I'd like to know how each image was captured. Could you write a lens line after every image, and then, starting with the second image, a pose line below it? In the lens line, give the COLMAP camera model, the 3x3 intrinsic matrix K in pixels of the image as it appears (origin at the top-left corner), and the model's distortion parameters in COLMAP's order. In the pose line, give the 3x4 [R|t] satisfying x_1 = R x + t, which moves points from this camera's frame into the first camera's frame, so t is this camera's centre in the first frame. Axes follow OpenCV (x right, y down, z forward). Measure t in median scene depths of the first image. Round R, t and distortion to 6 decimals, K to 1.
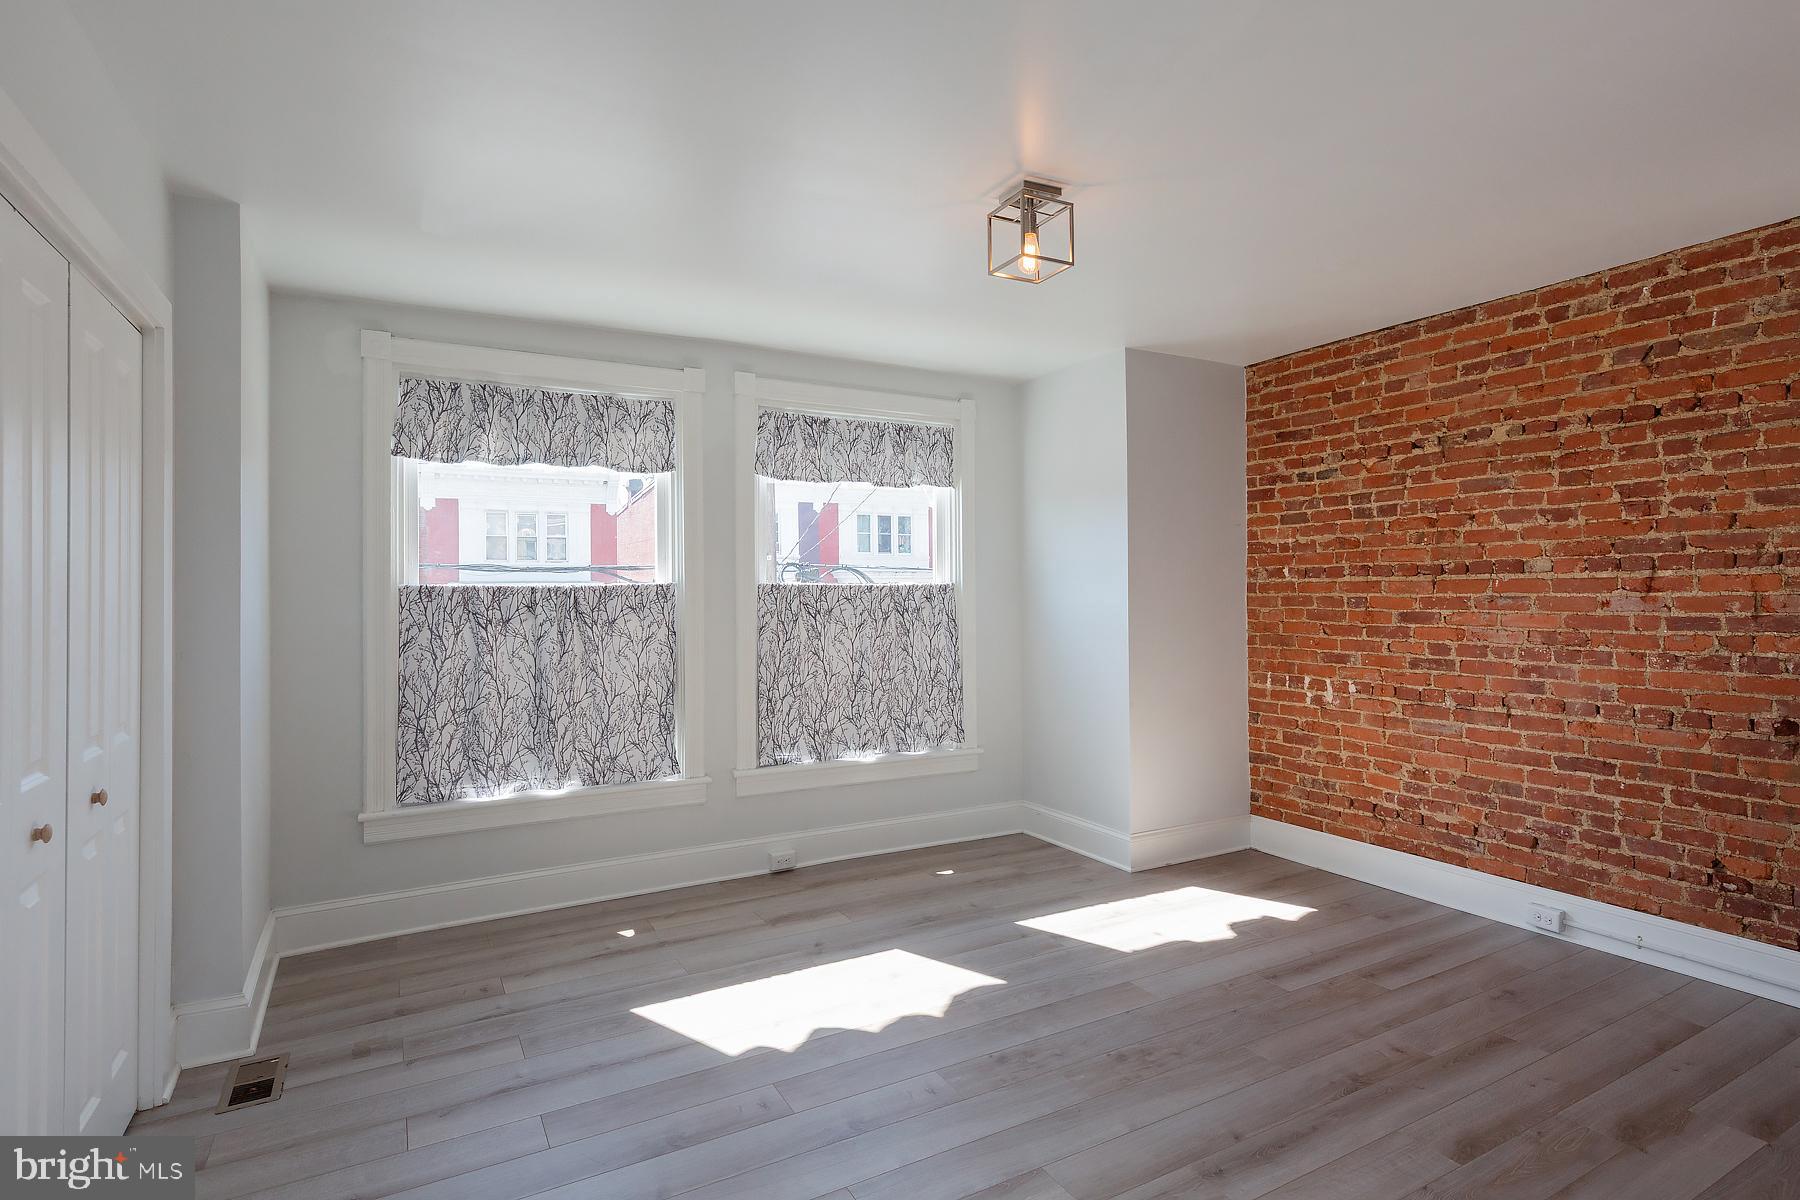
lens RADIAL K [[910.3, 0, 901.4], [0, 910.3, 591.2], [0, 0, 1]] dist [-0.000197, 0.000037]
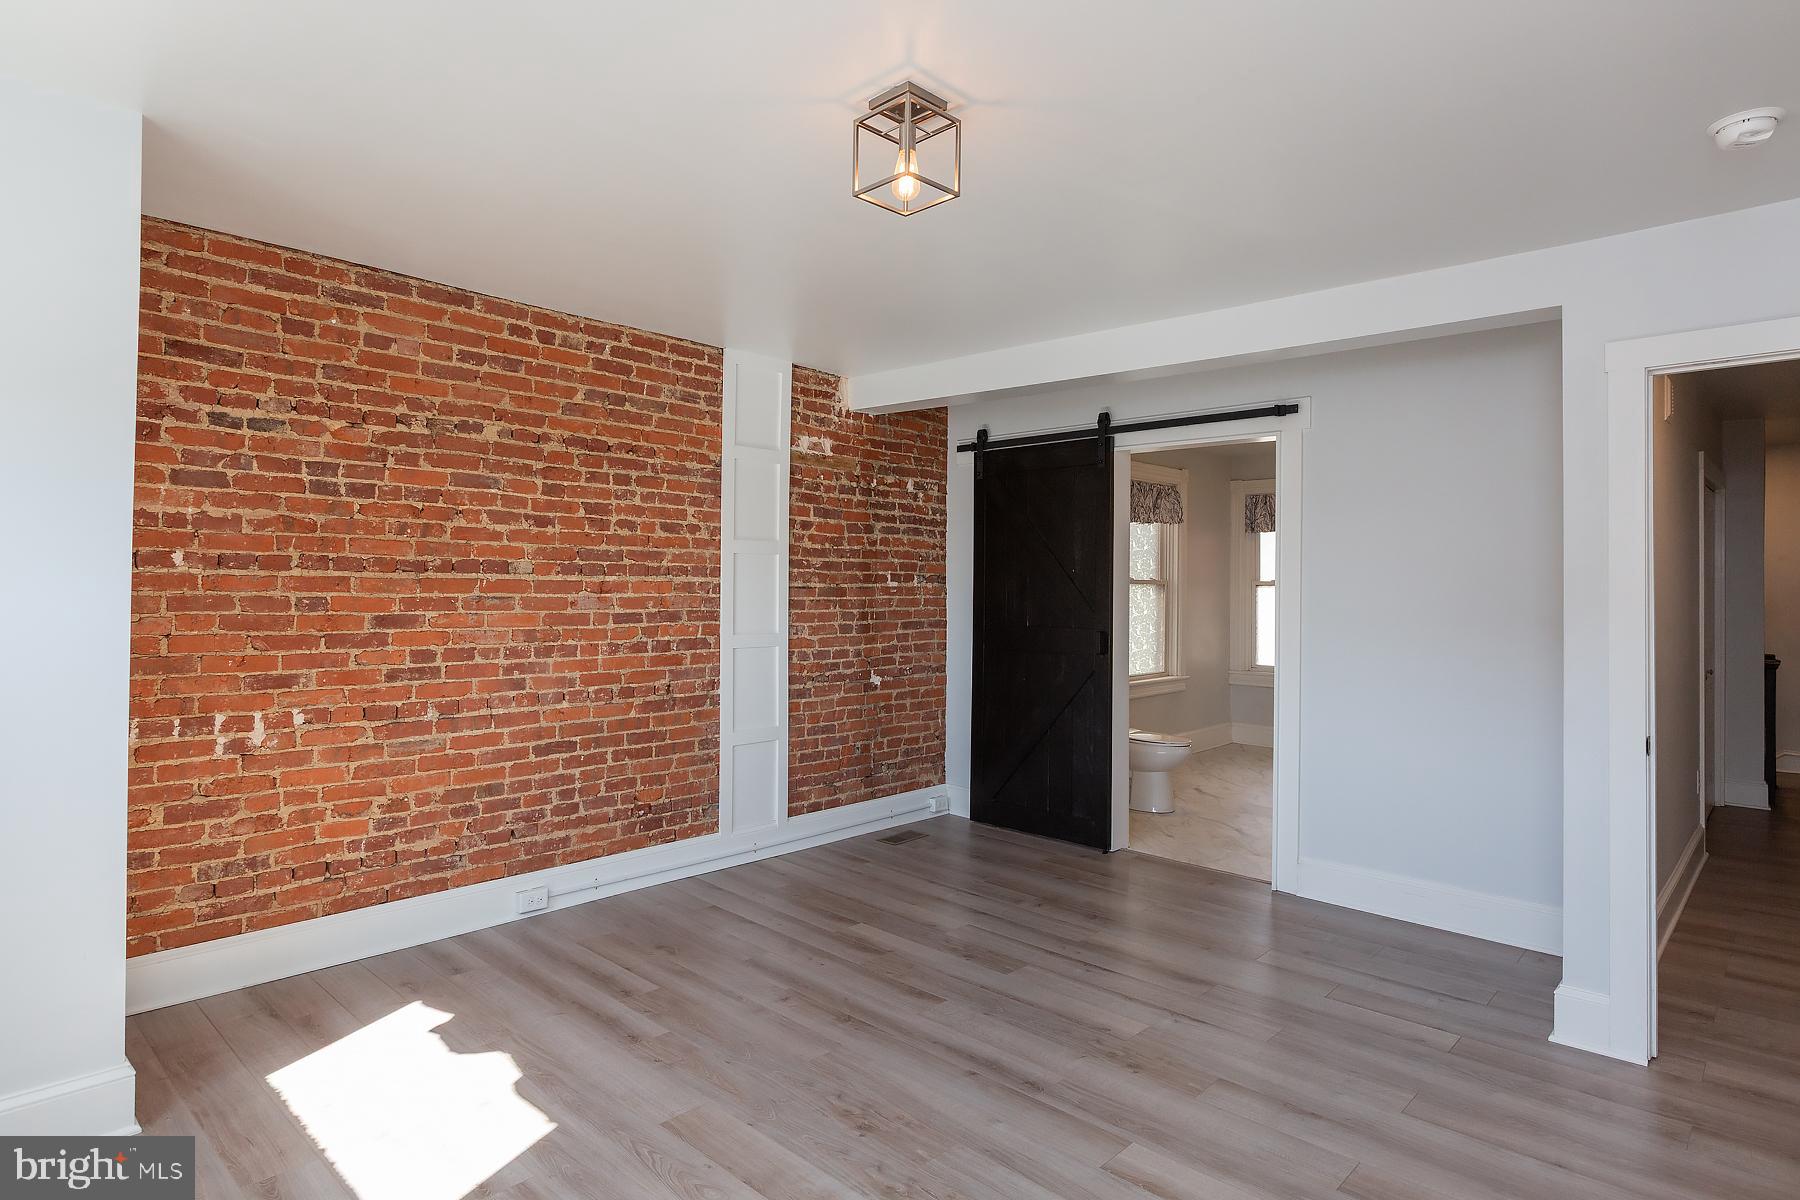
lens RADIAL K [[943.1, 0, 895.0], [0, 943.1, 582.8], [0, 0, 1]] dist [-0.003773, 0.001568]
pose [[-0.284404, 0.014481, 0.958595, -0.476921], [-0.007678, 0.999819, -0.017382, 0.005404], [-0.958674, -0.012304, -0.284241, 0.925265]]
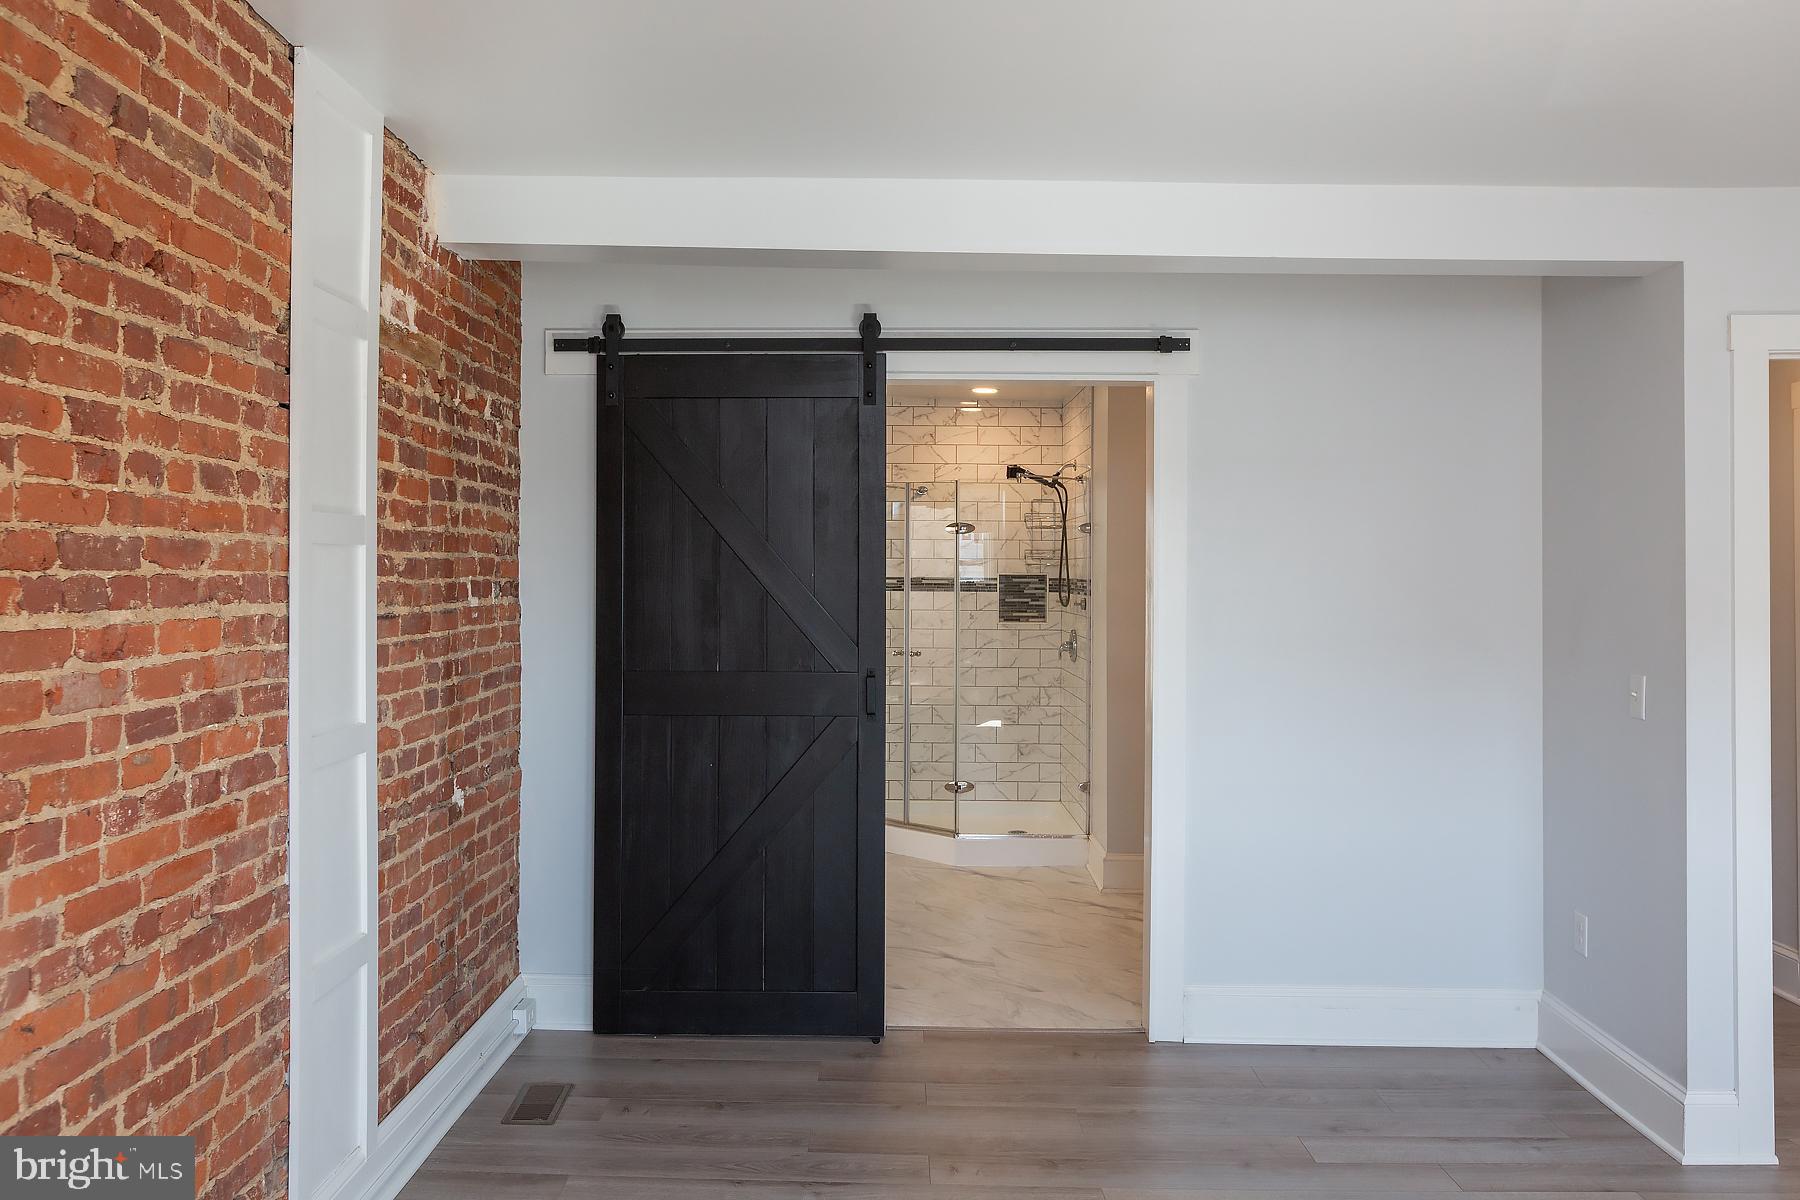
lens RADIAL K [[1344.0, 0, 845.2], [0, 1344.0, 574.8], [0, 0, 1]] dist [0.001711, -0.002089]
pose [[-0.851636, 0.011955, 0.523997, 0.179509], [0.007955, 0.999920, -0.009885, -0.028852], [-0.524073, -0.004250, -0.851663, 1.278368]]
